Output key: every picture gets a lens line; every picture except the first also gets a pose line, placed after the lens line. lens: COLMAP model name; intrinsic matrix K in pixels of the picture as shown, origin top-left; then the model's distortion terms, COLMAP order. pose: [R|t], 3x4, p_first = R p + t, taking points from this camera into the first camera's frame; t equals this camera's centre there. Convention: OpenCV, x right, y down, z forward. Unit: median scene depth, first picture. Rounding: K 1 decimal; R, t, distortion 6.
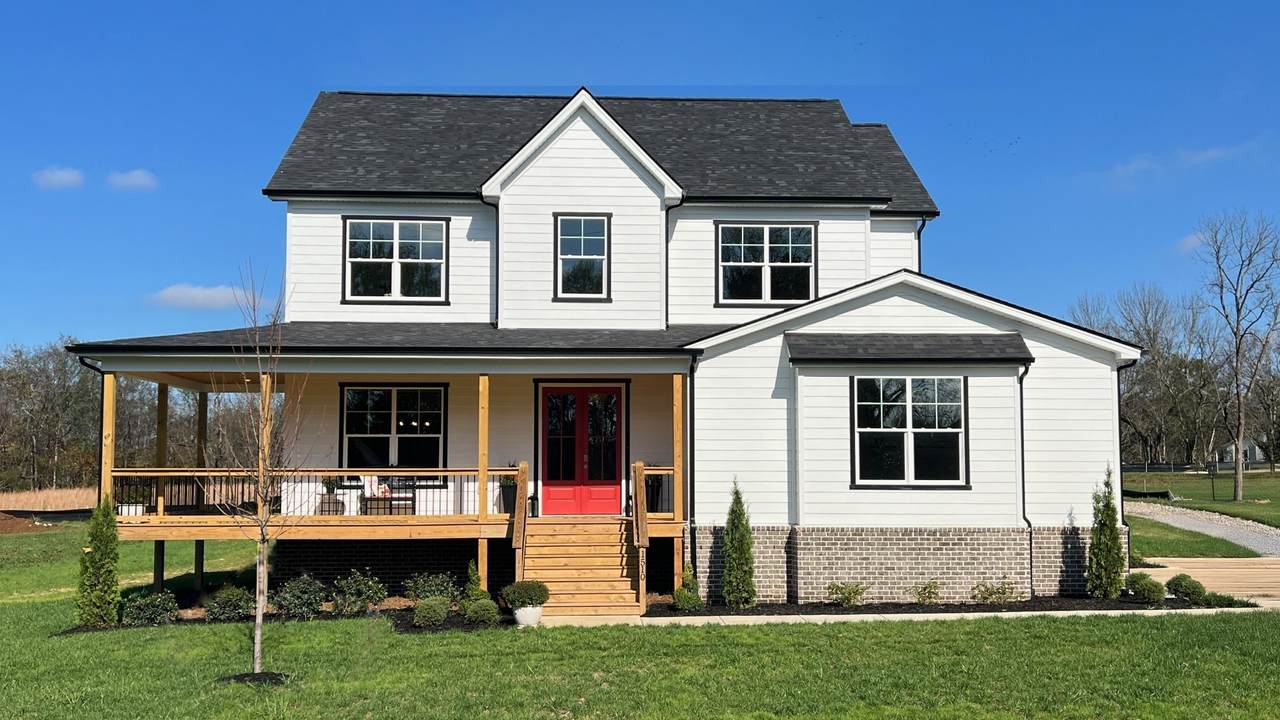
lens RADIAL K [[1359.1, 0, 635.1], [0, 1359.1, 373.0], [0, 0, 1]] dist [0.049993, 0.000000]
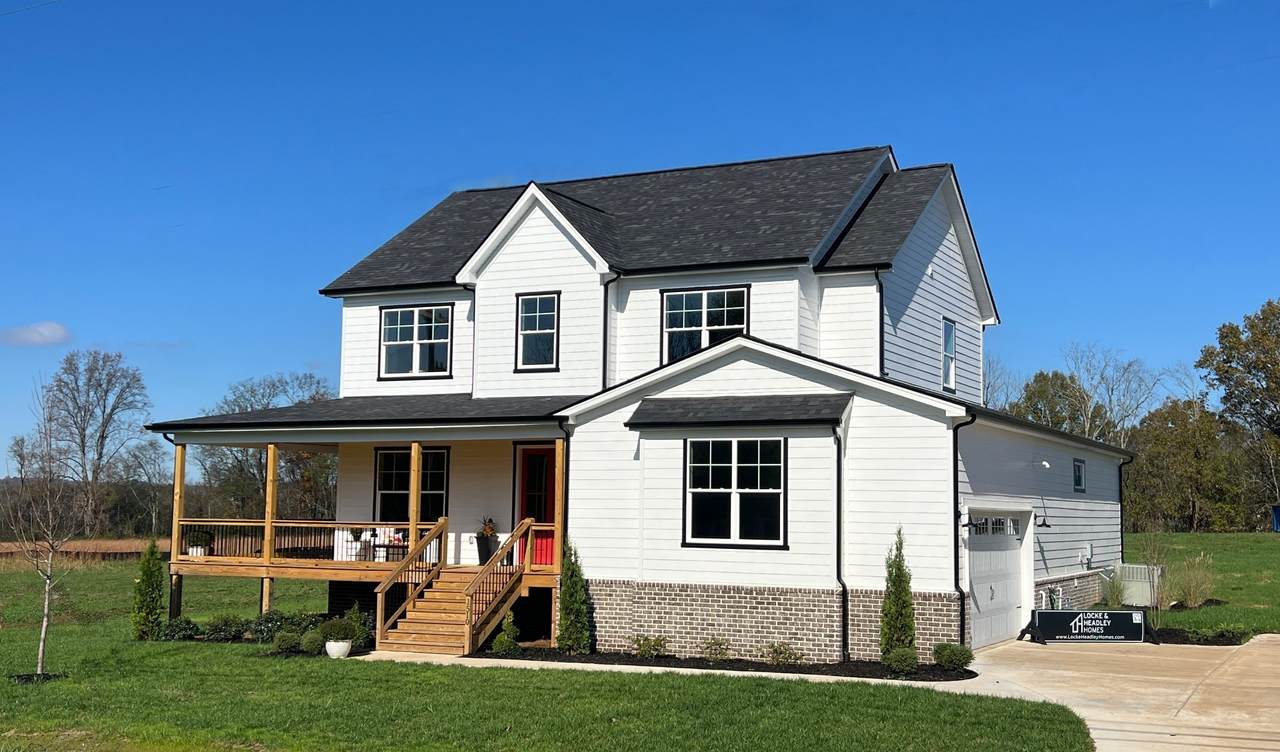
lens RADIAL K [[1474.0, 0, 641.9], [0, 1474.0, 362.6], [0, 0, 1]] dist [0.068417, 0.000000]
pose [[0.867845, -0.039272, -0.495280, 0.639377], [0.025863, 0.999090, -0.033903, -0.017332], [0.496161, 0.016613, 0.868072, -0.005344]]
